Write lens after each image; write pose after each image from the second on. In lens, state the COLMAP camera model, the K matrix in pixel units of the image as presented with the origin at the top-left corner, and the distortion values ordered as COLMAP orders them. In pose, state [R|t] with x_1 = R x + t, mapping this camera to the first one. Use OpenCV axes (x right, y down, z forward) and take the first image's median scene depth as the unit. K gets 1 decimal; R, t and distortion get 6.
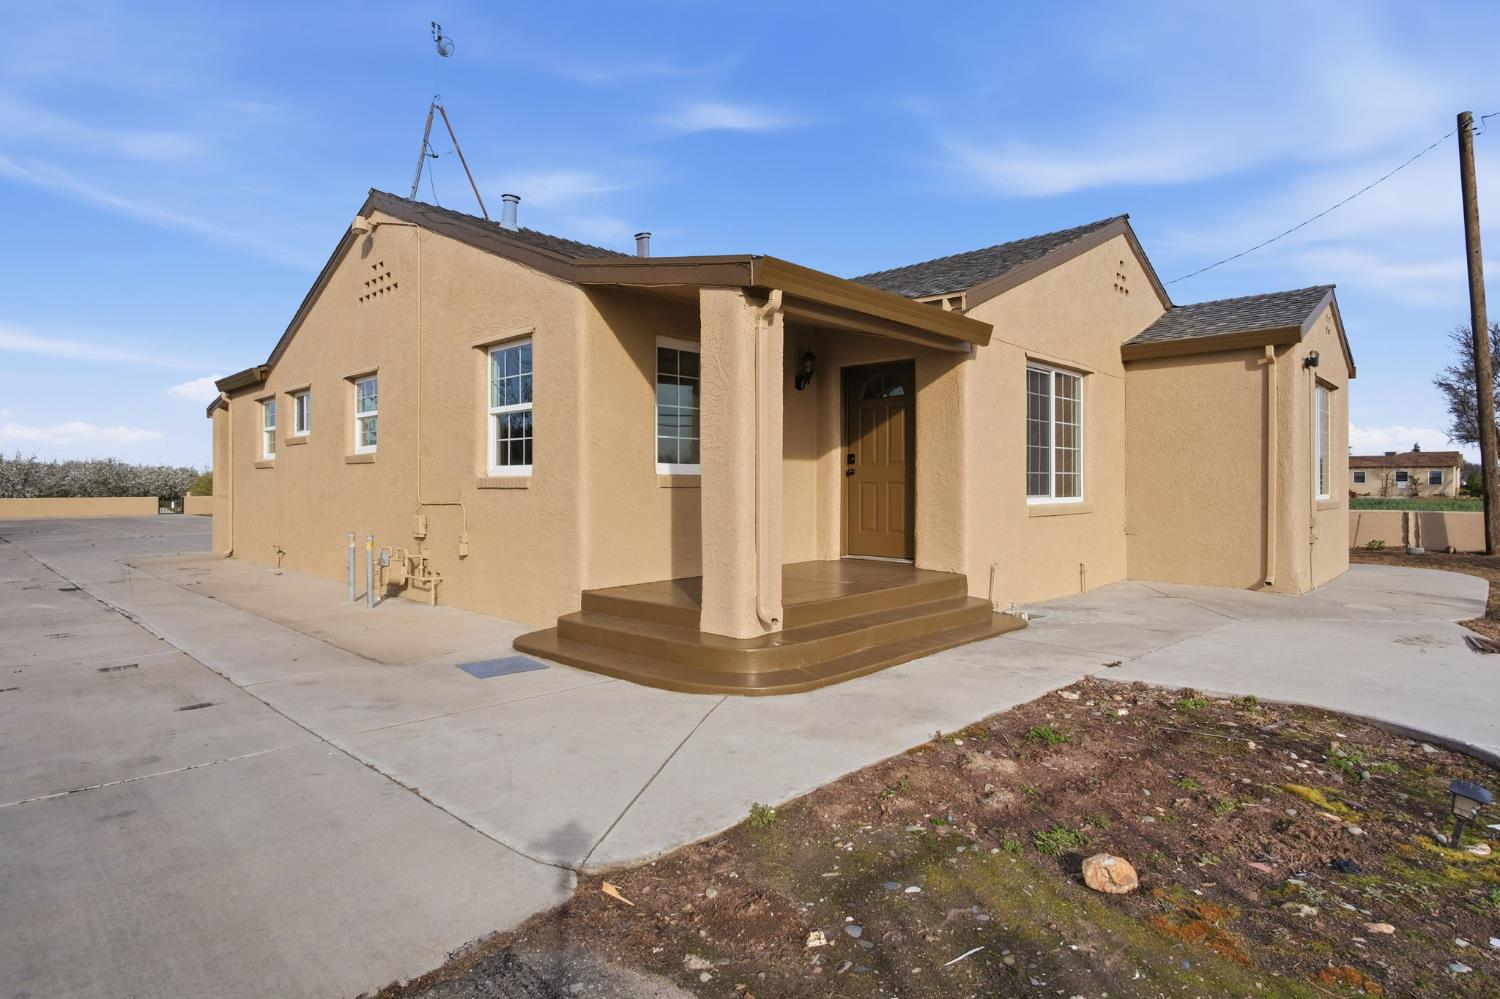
lens RADIAL K [[809.3, 0, 749.3], [0, 809.3, 494.1], [0, 0, 1]] dist [-0.025161, 0.000740]
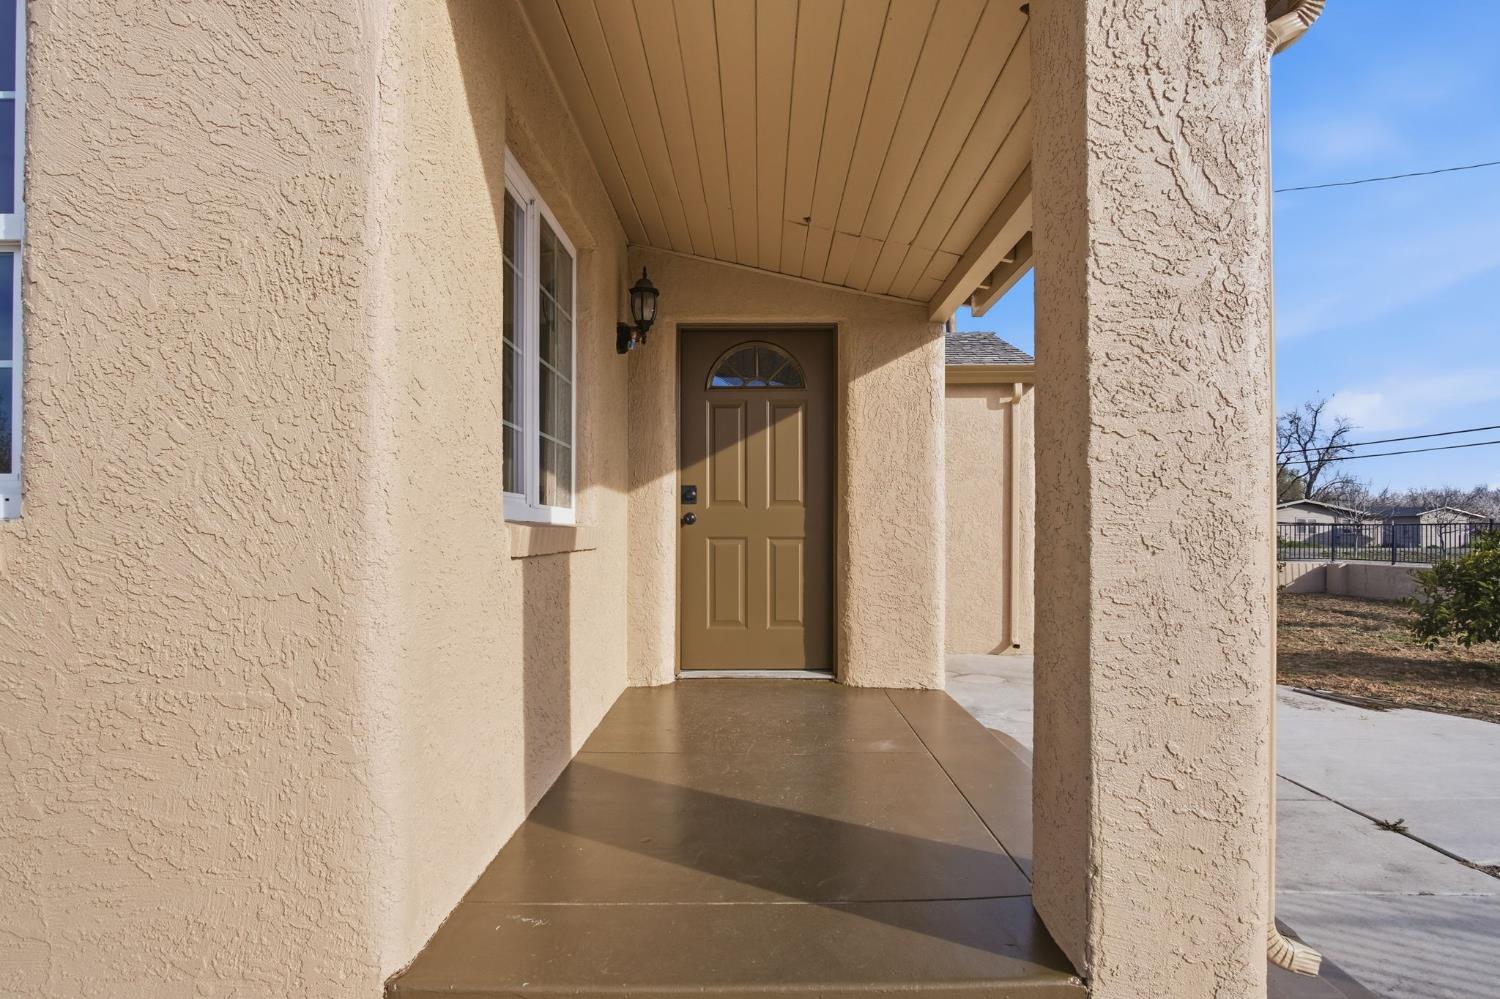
lens RADIAL K [[826.4, 0, 750.6], [0, 826.4, 530.1], [0, 0, 1]] dist [-0.001262, 0.000128]
pose [[0.730547, 0.000179, 0.682862, -0.224075], [0.011123, 0.999864, -0.012162, -0.012002], [-0.682772, 0.016481, 0.730446, 0.564561]]
